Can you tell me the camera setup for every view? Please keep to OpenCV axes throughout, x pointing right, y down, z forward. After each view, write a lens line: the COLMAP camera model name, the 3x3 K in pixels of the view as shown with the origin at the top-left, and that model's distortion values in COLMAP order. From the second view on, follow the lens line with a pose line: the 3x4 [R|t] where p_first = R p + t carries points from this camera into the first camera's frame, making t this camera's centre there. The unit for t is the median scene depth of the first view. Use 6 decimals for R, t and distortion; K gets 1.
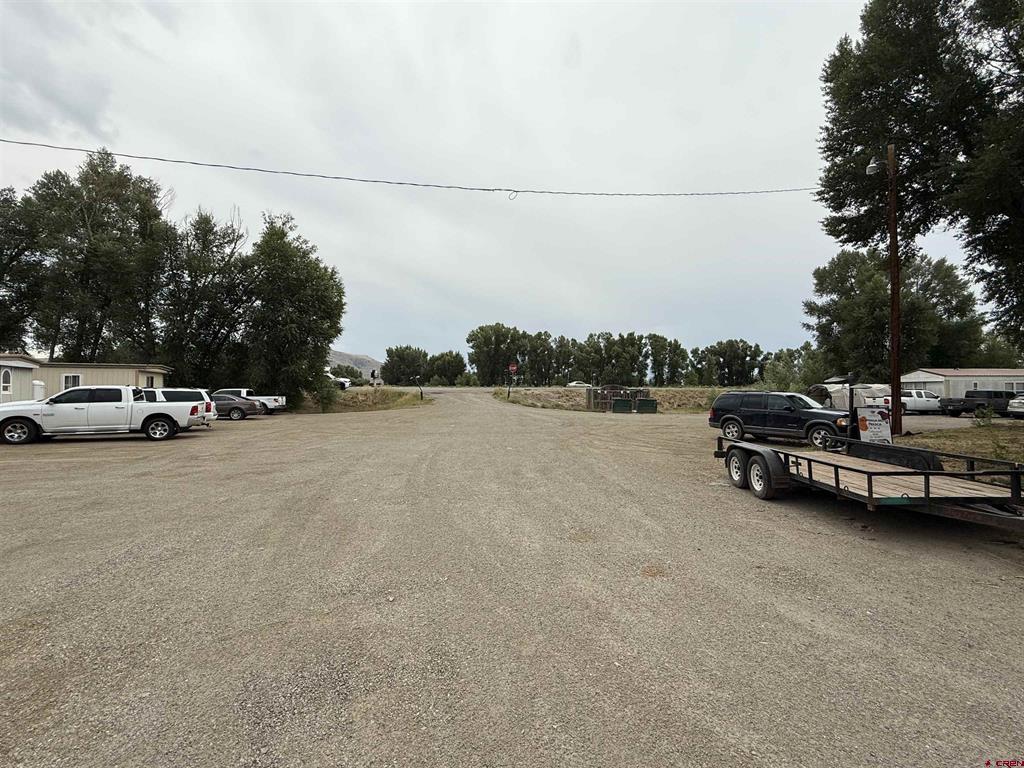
lens RADIAL K [[443.2, 0, 512.0], [0, 443.2, 384.0], [0, 0, 1]] dist [-0.000598, -0.000442]
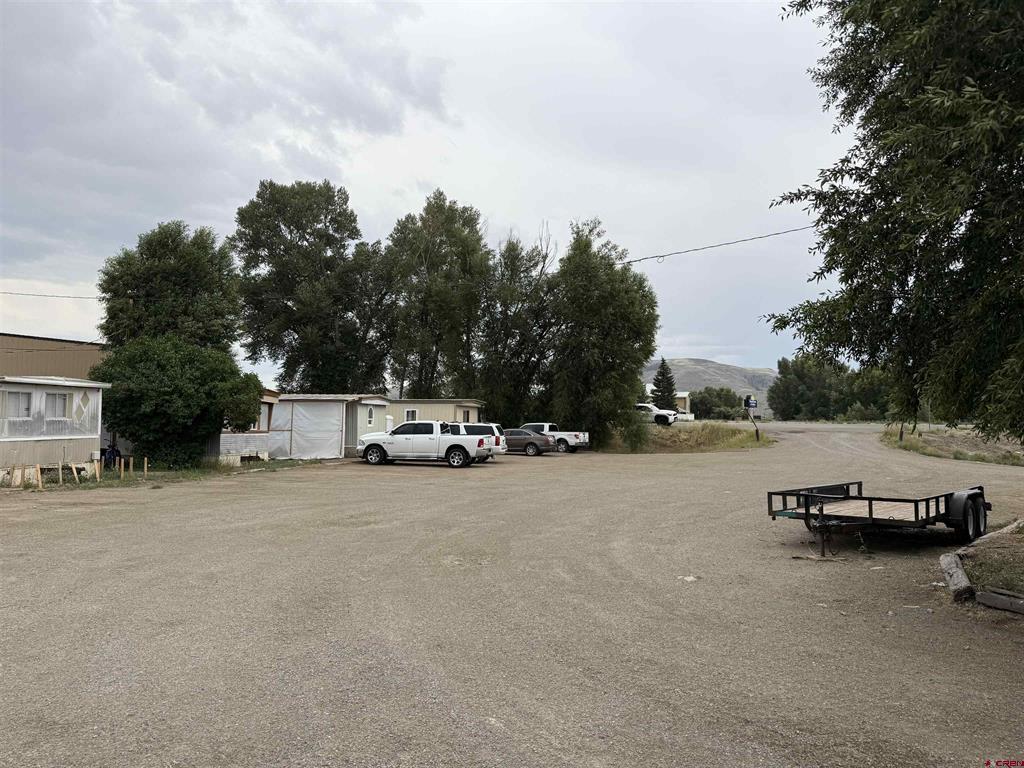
lens RADIAL K [[707.3, 0, 512.0], [0, 707.3, 384.0], [0, 0, 1]] dist [0.063626, 0.000018]
pose [[0.787975, -0.026344, -0.615144, 0.233397], [-0.000669, 0.999047, -0.043642, -0.005957], [0.615707, 0.034800, 0.787206, -0.191551]]
